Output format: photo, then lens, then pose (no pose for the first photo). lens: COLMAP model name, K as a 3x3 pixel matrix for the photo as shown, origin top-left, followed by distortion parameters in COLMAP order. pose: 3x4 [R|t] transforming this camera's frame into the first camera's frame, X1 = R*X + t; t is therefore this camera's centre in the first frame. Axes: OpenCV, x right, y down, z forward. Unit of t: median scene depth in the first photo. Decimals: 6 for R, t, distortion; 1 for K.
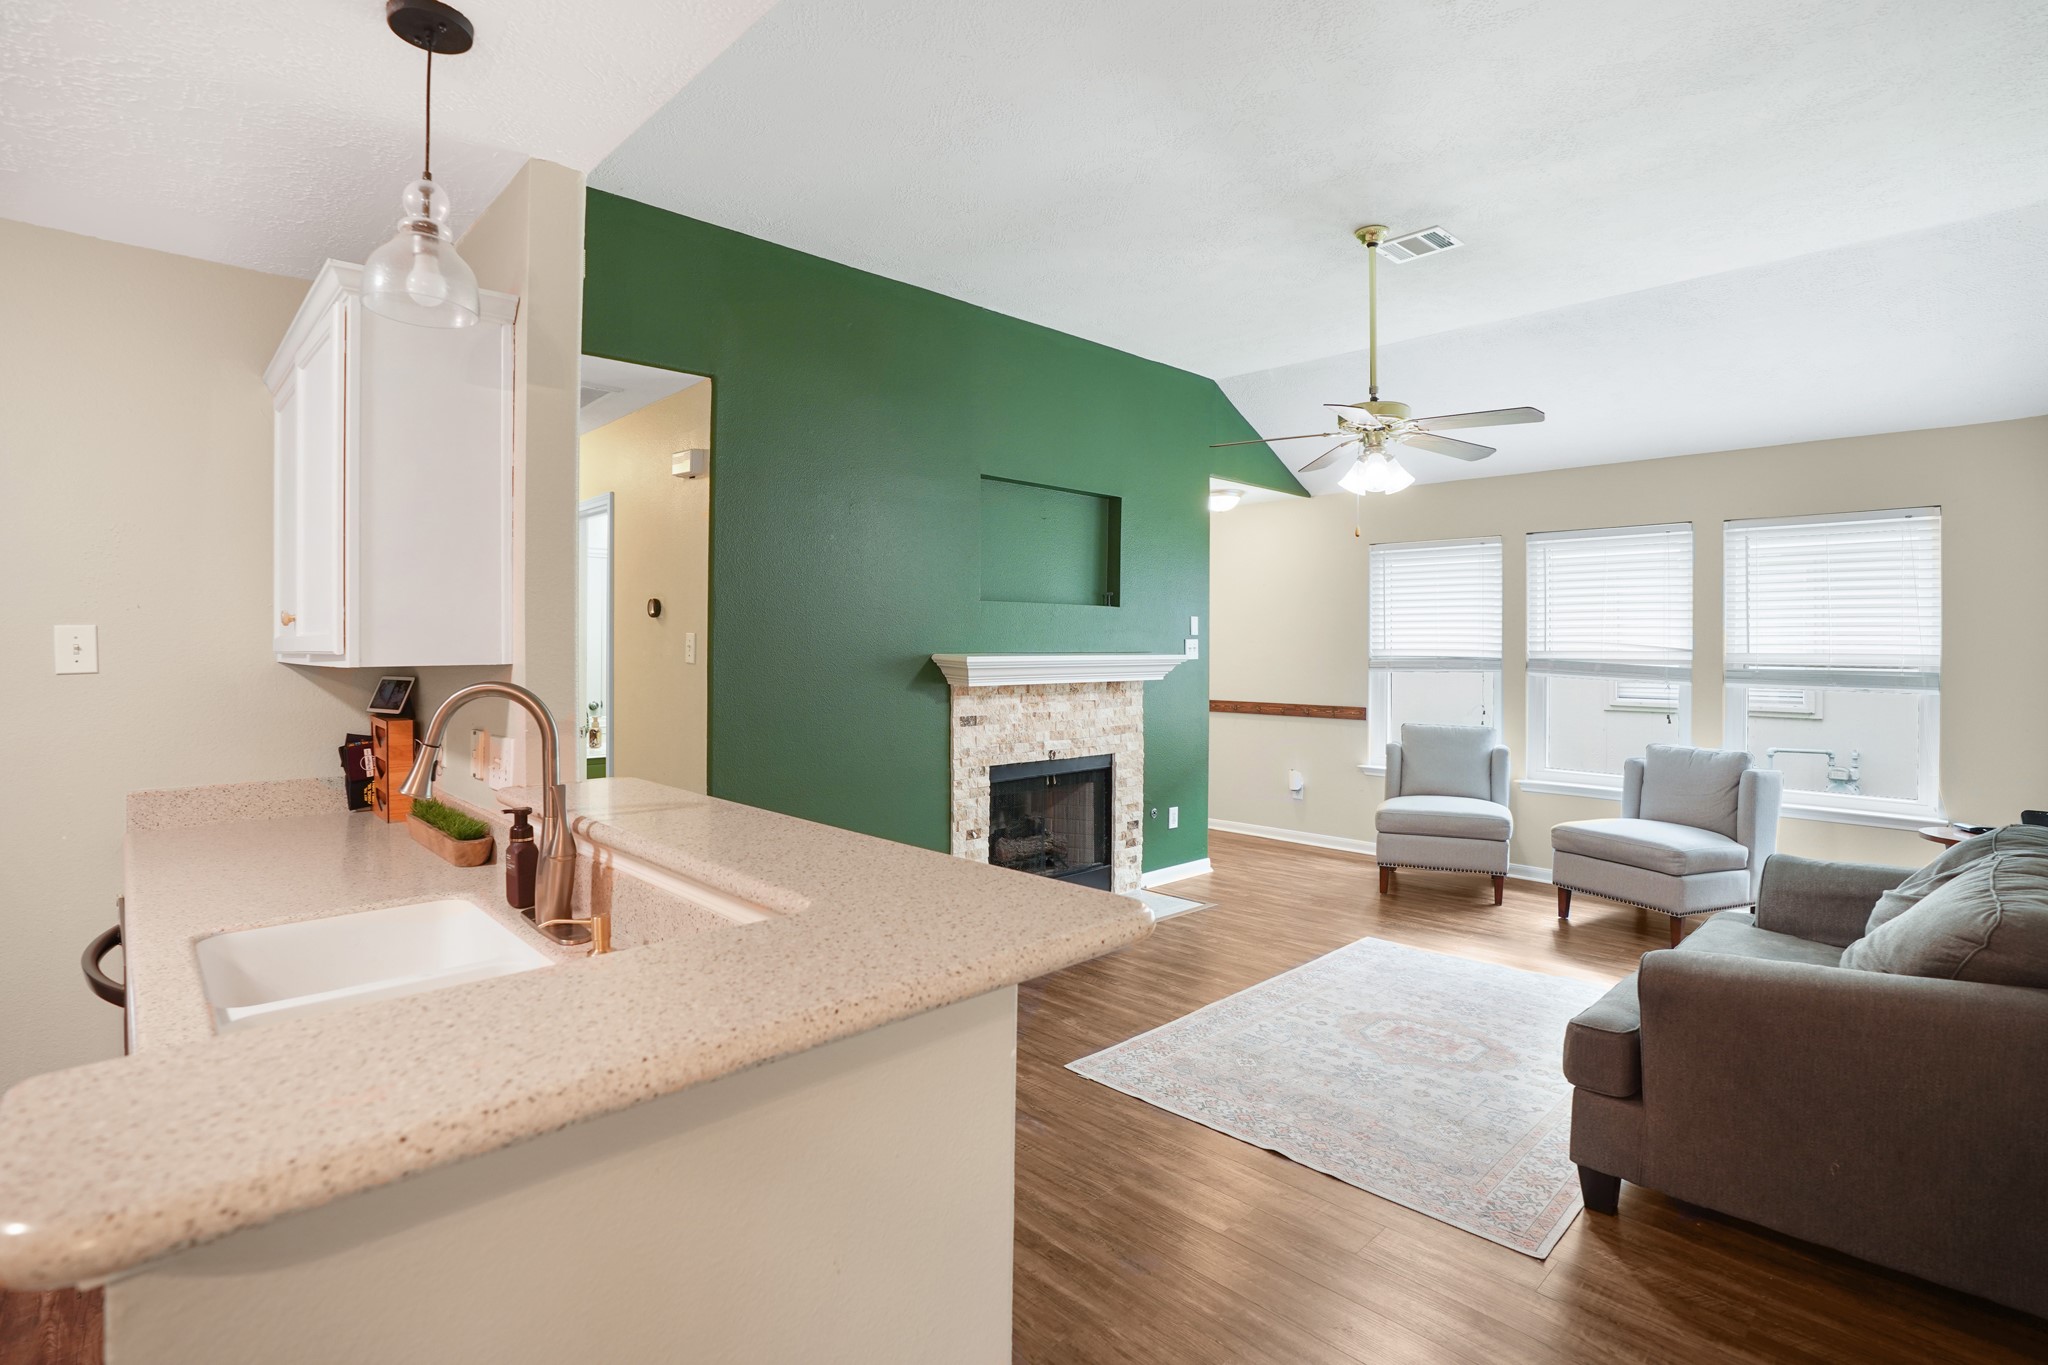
lens RADIAL K [[984.8, 0, 1030.3], [0, 984.8, 650.2], [0, 0, 1]] dist [-0.073745, 0.029204]
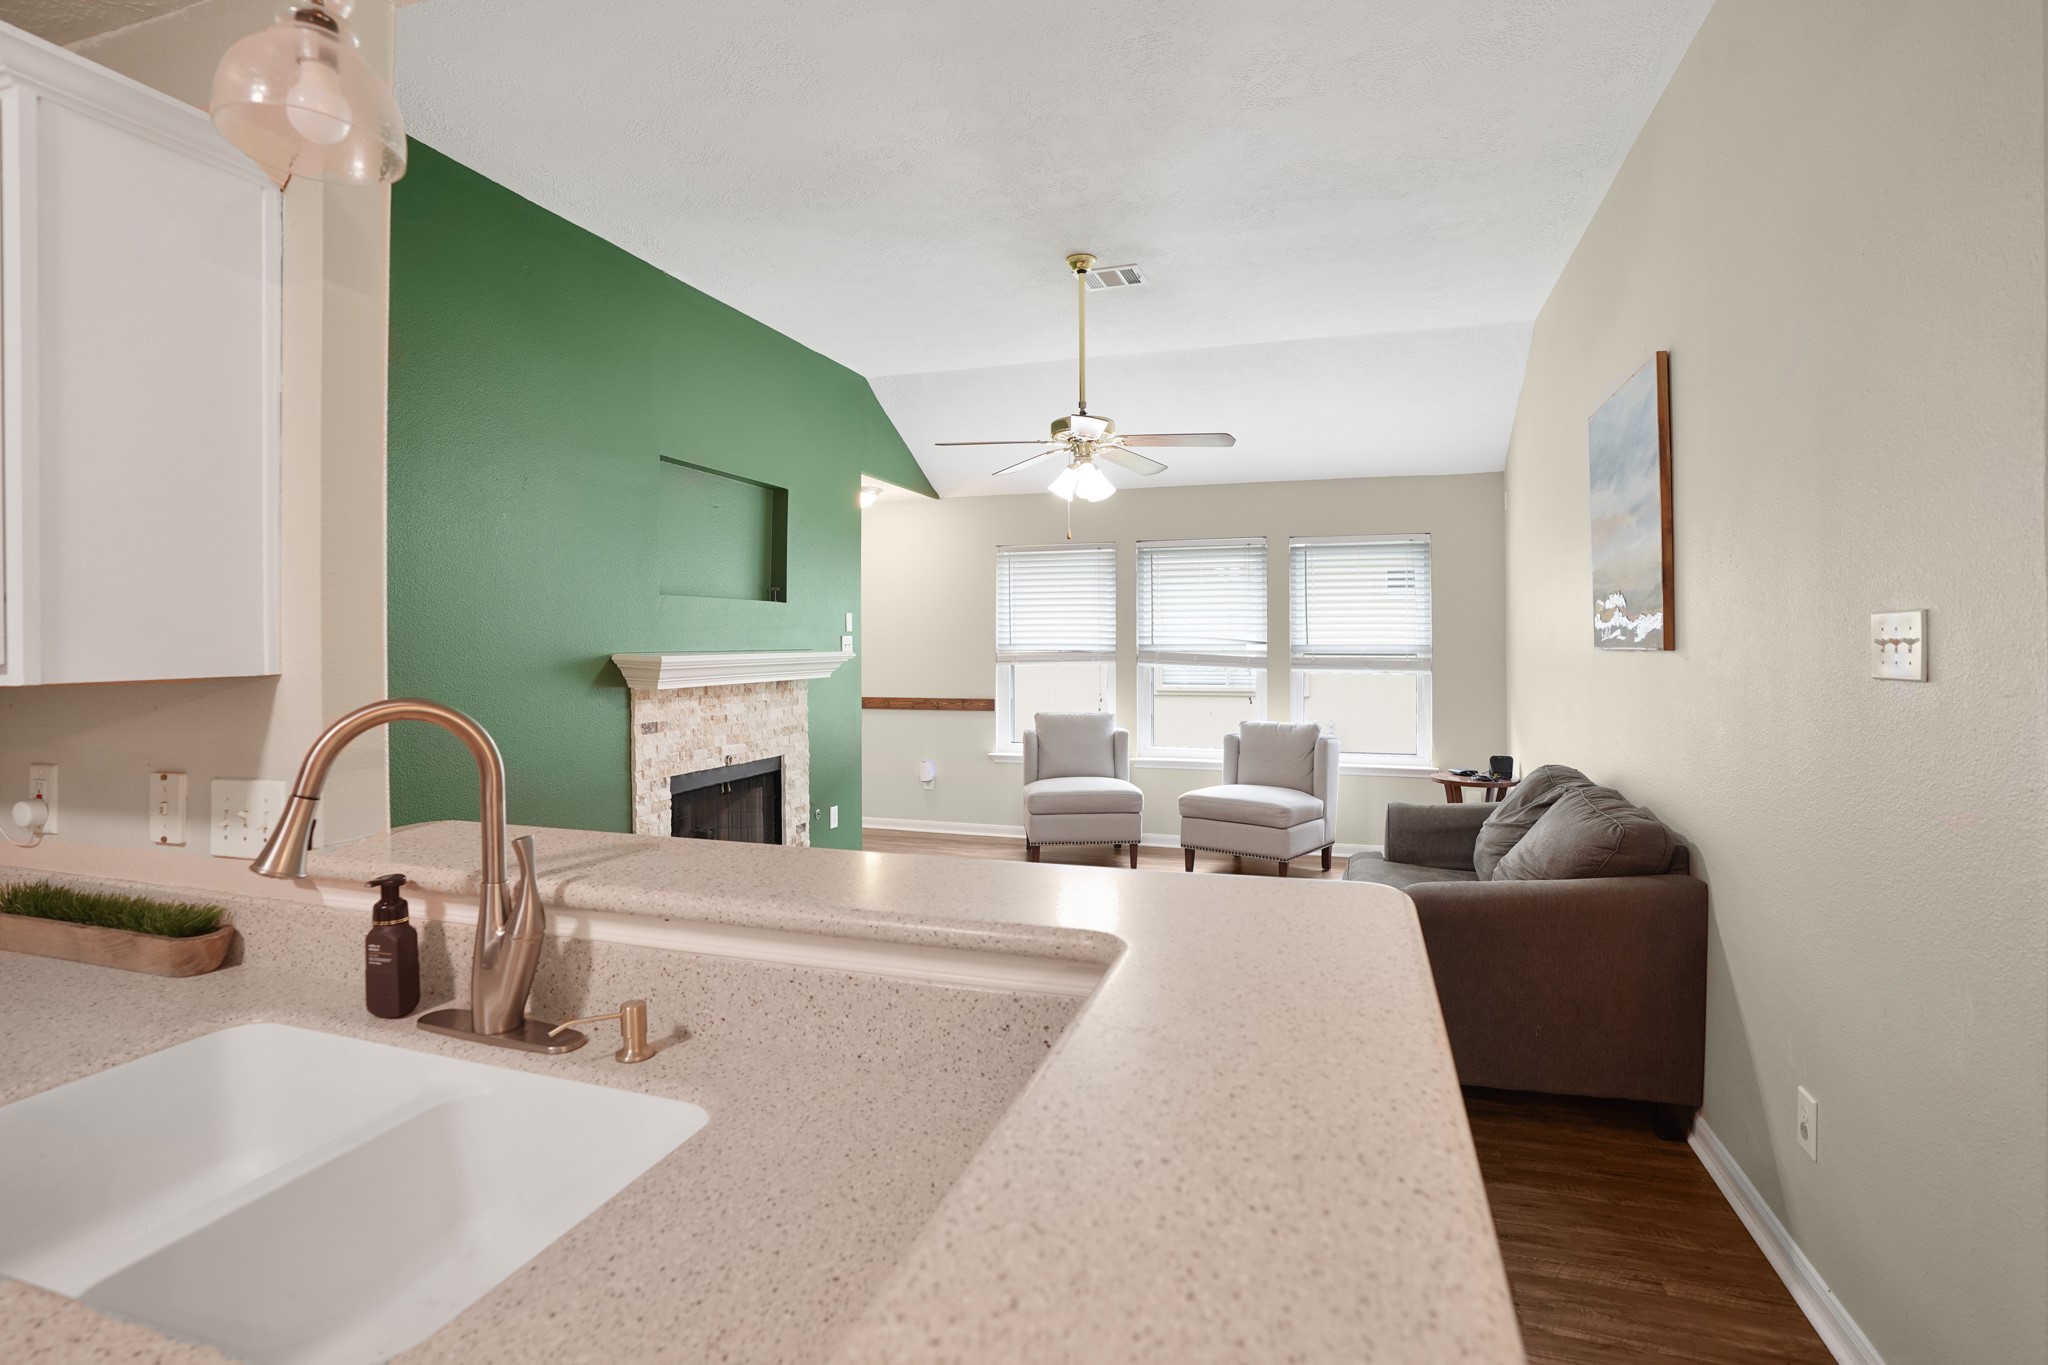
lens RADIAL K [[968.9, 0, 1033.6], [0, 968.9, 636.5], [0, 0, 1]] dist [-0.083576, 0.027387]
pose [[0.880103, -0.004615, 0.474760, -0.161300], [0.009614, 0.999921, -0.008102, -0.000814], [-0.474685, 0.011695, 0.880078, 0.064661]]
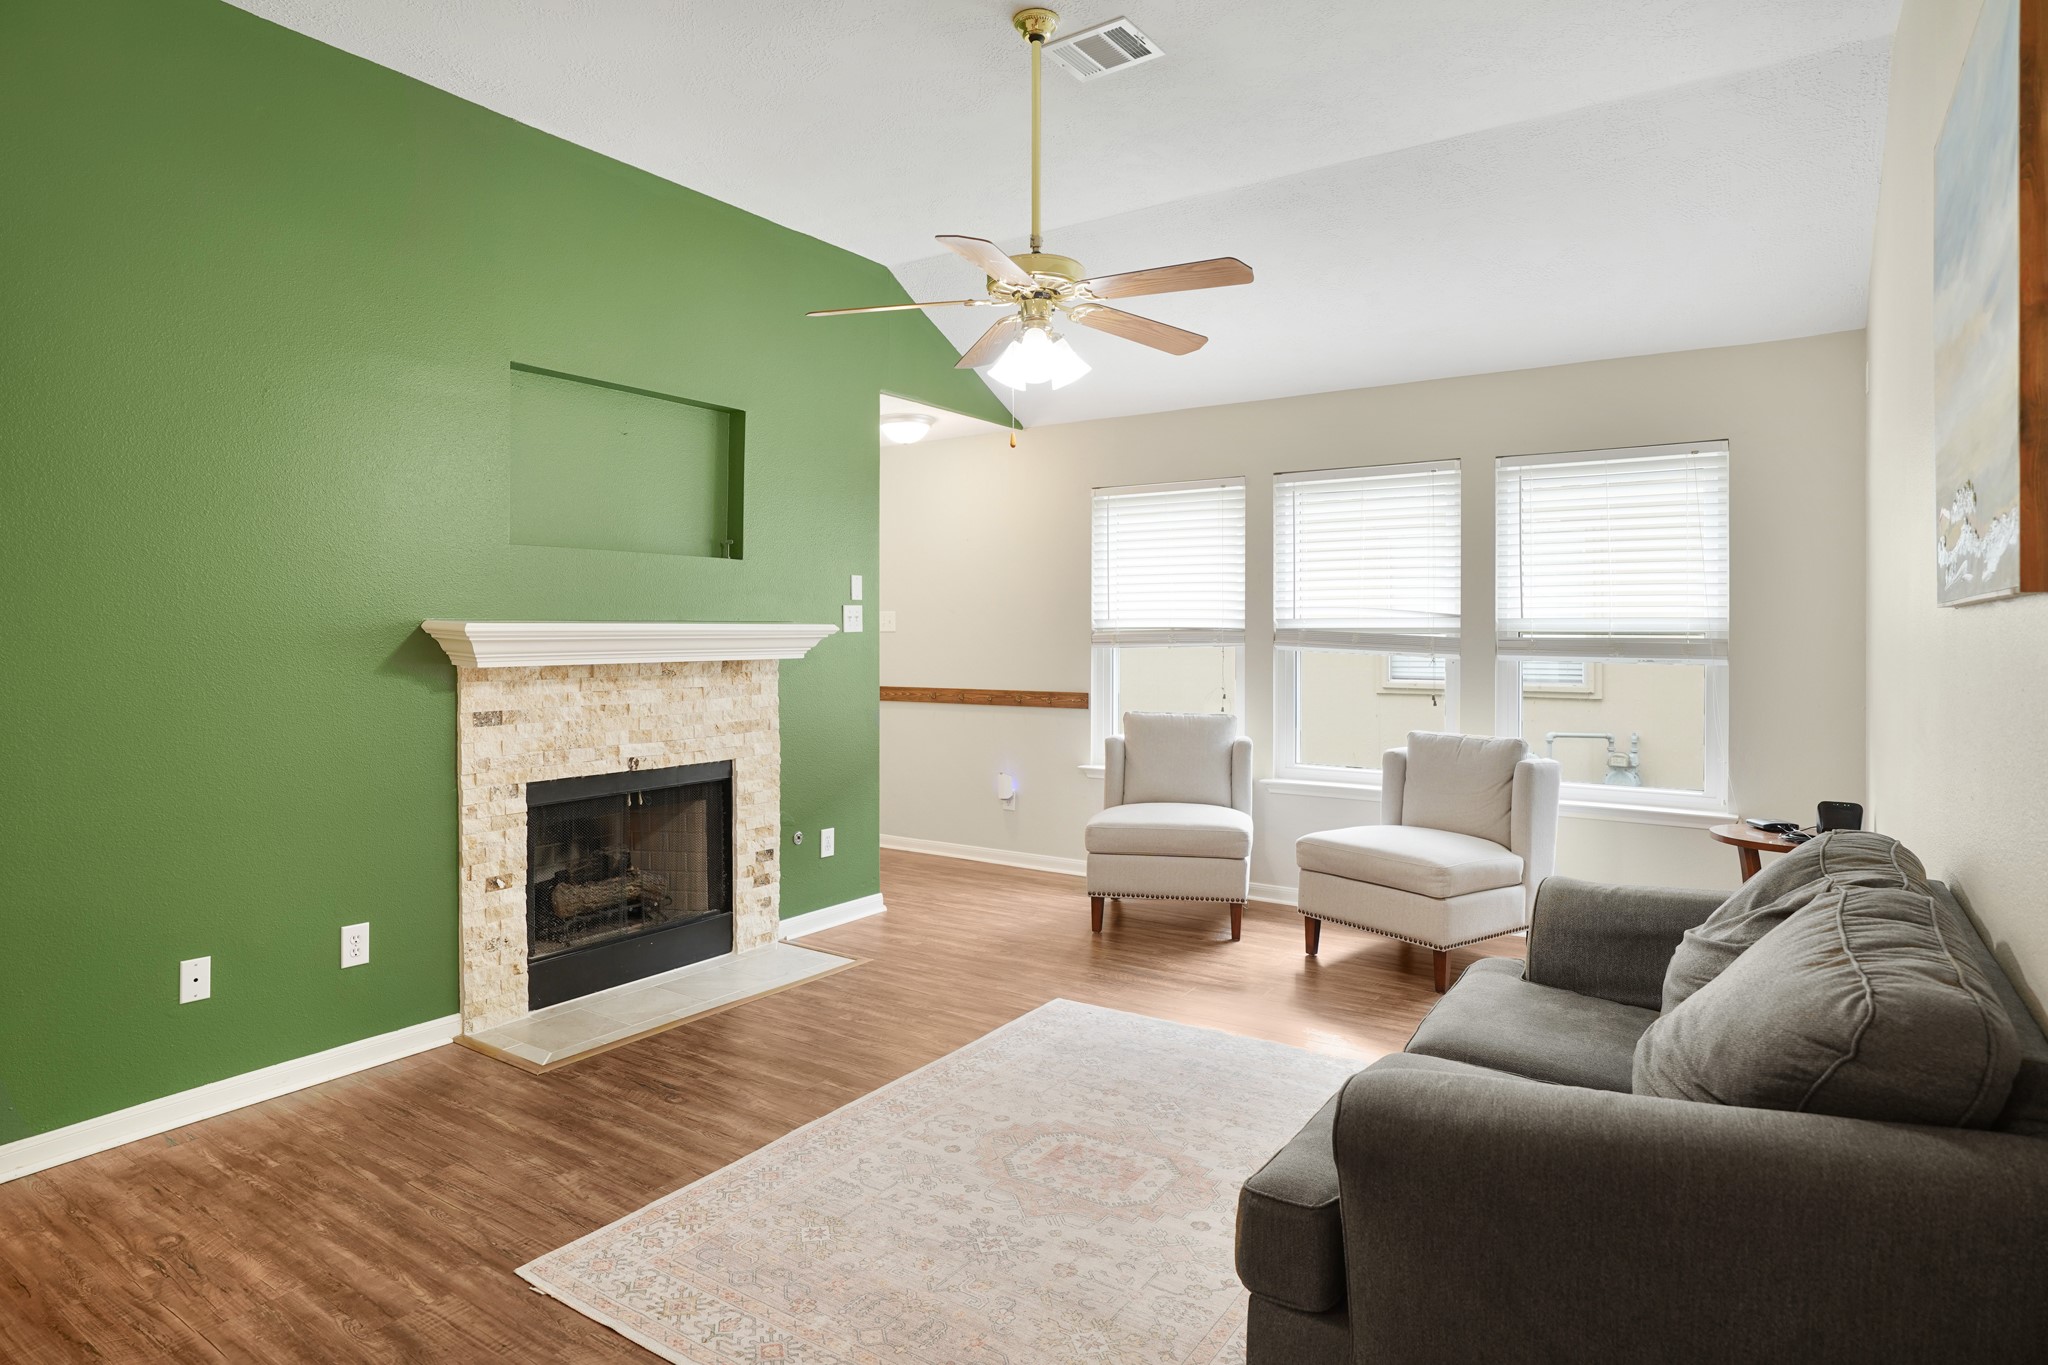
lens RADIAL K [[1120.5, 0, 1019.5], [0, 1120.5, 640.5], [0, 0, 1]] dist [-0.054503, 0.029485]
pose [[0.977638, -0.006577, 0.210194, 0.131928], [0.005956, 0.999976, 0.003585, 0.016567], [-0.210212, -0.002252, 0.977653, 0.160951]]
